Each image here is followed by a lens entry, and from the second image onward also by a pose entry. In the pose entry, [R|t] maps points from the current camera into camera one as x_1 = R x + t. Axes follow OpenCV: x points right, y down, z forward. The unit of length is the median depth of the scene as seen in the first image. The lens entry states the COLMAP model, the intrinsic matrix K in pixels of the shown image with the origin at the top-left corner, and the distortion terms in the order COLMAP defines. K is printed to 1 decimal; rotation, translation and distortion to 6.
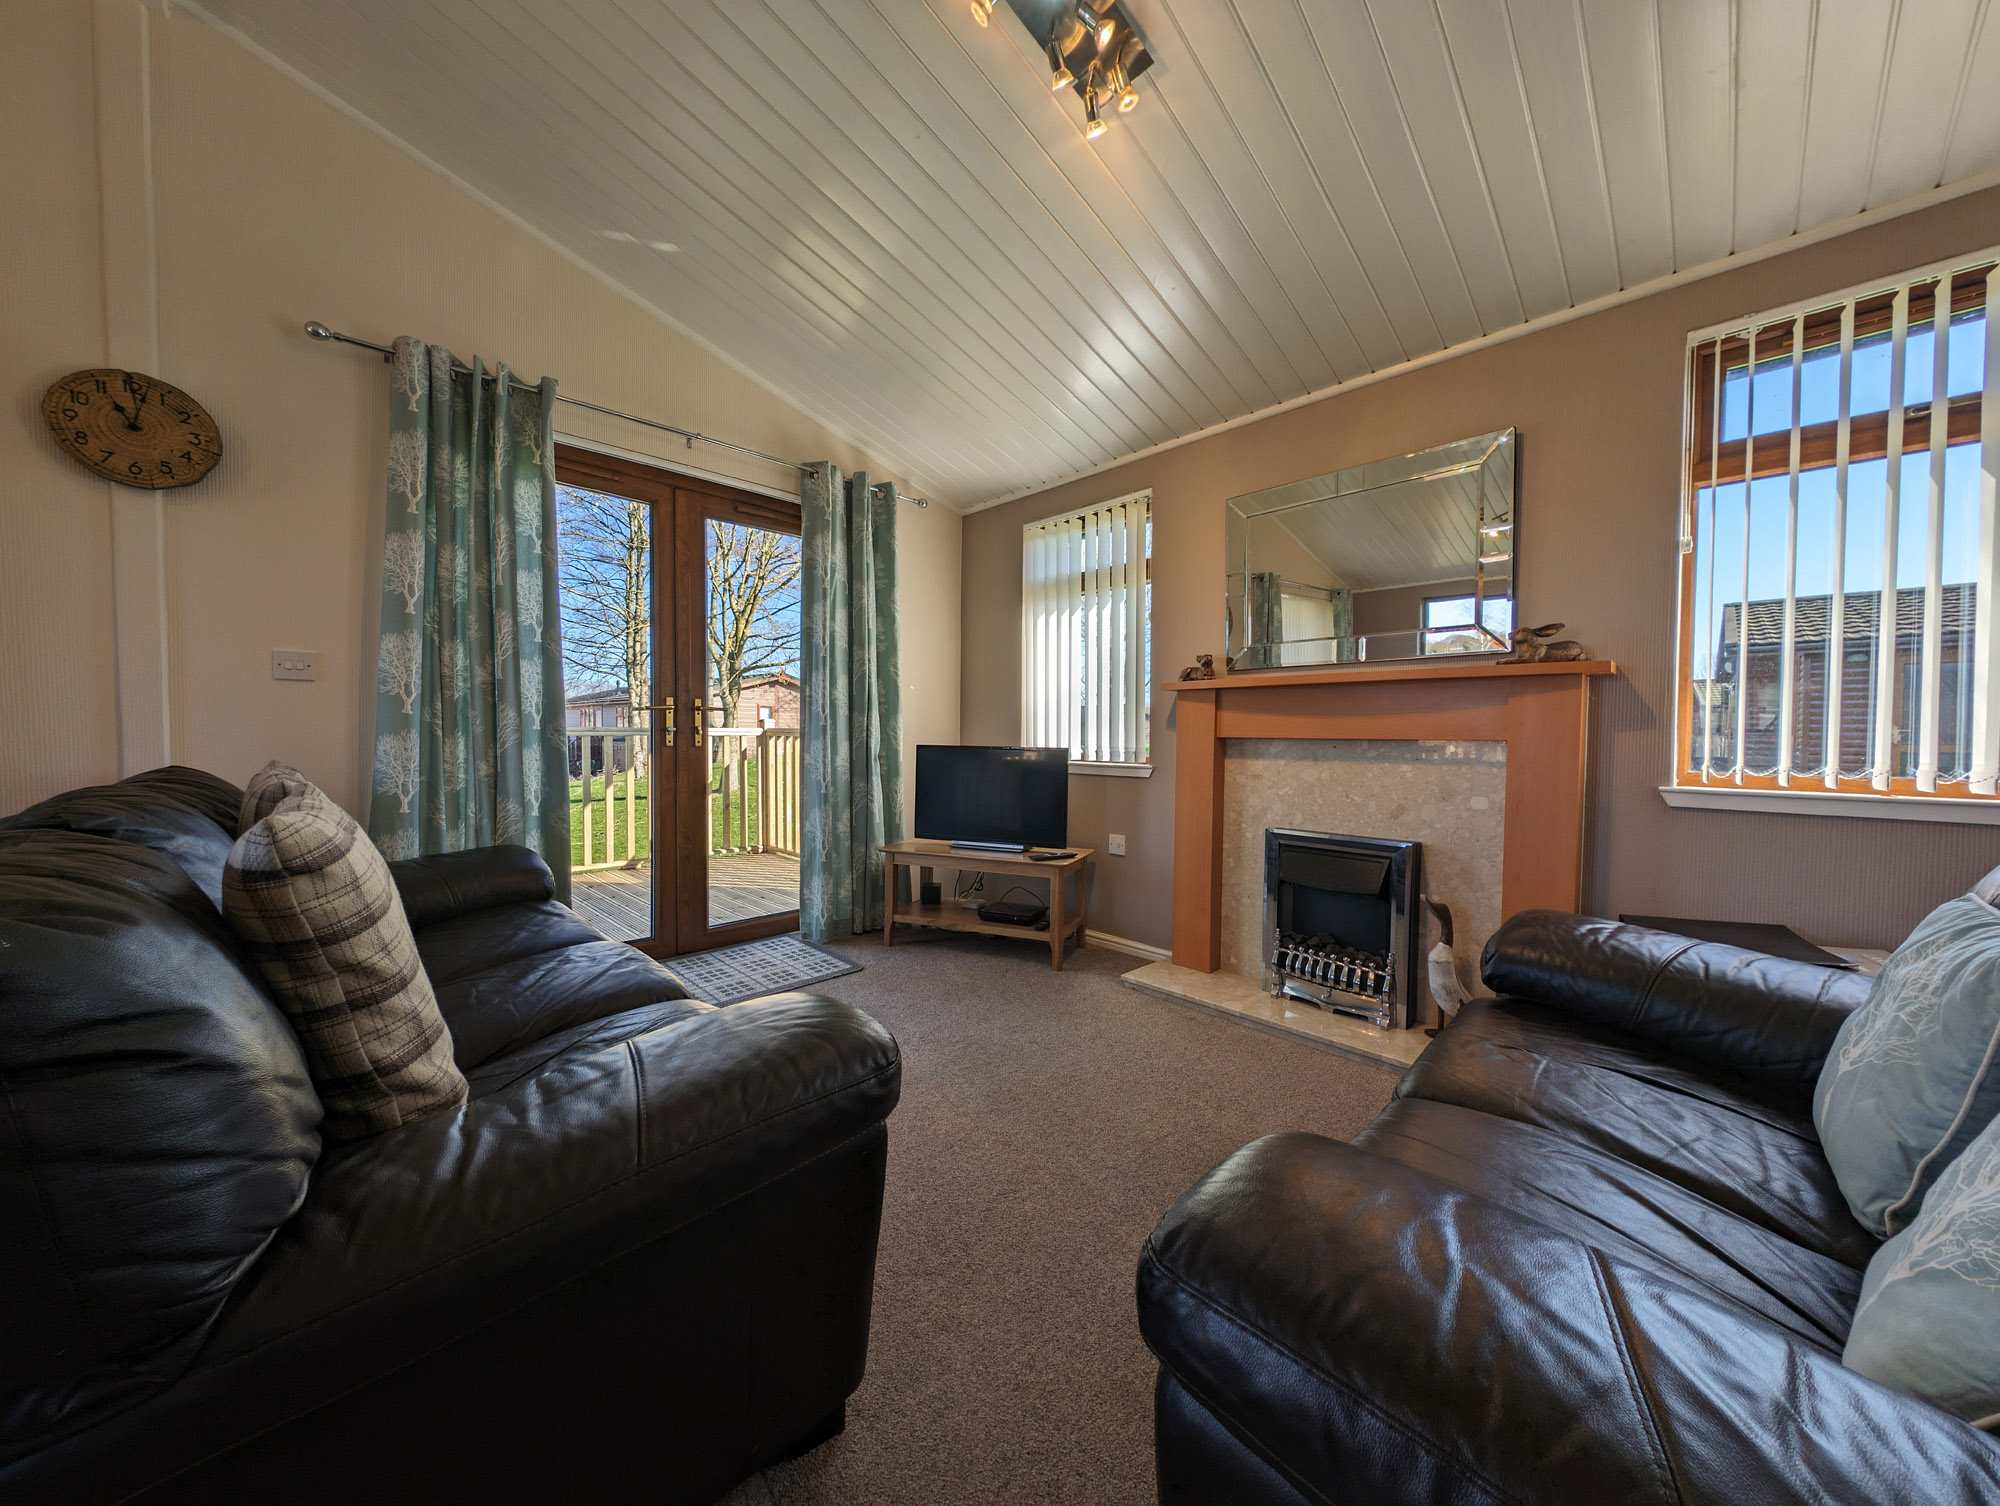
lens RADIAL K [[709.0, 0, 1003.1], [0, 709.0, 754.1], [0, 0, 1]] dist [-0.001678, -0.000291]
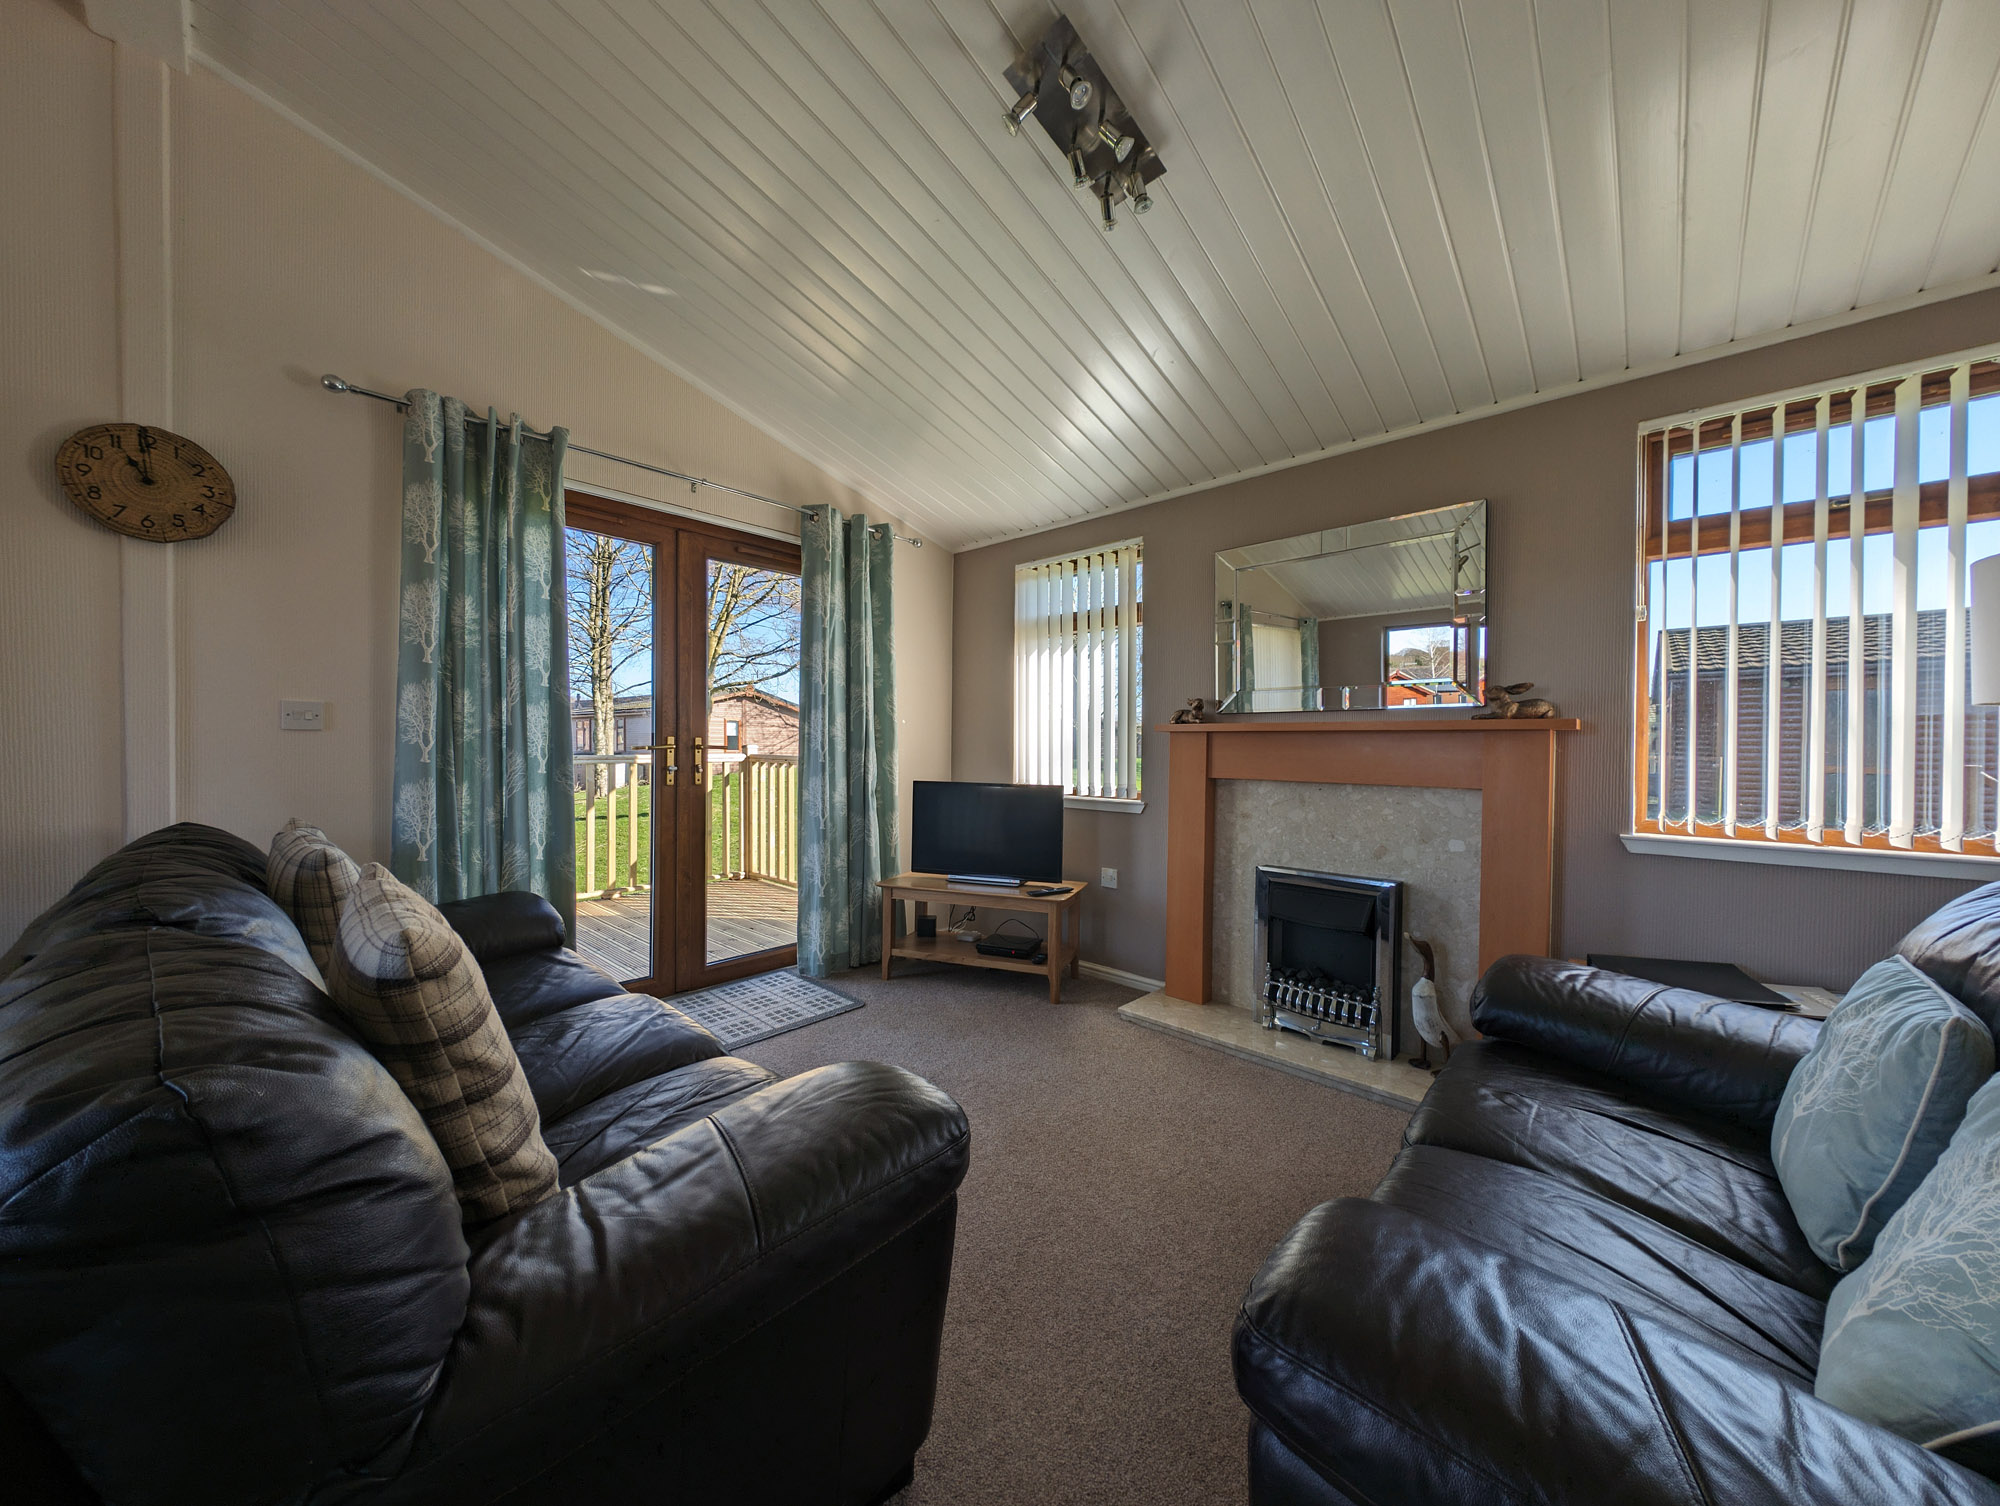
lens RADIAL K [[709.0, 0, 1001.5], [0, 709.0, 753.3], [0, 0, 1]] dist [-0.001678, -0.000291]
pose [[0.998834, 0.000305, 0.048268, -0.081116], [0.000468, 0.999872, -0.016010, -0.065963], [-0.048266, 0.016014, 0.998706, -0.046298]]
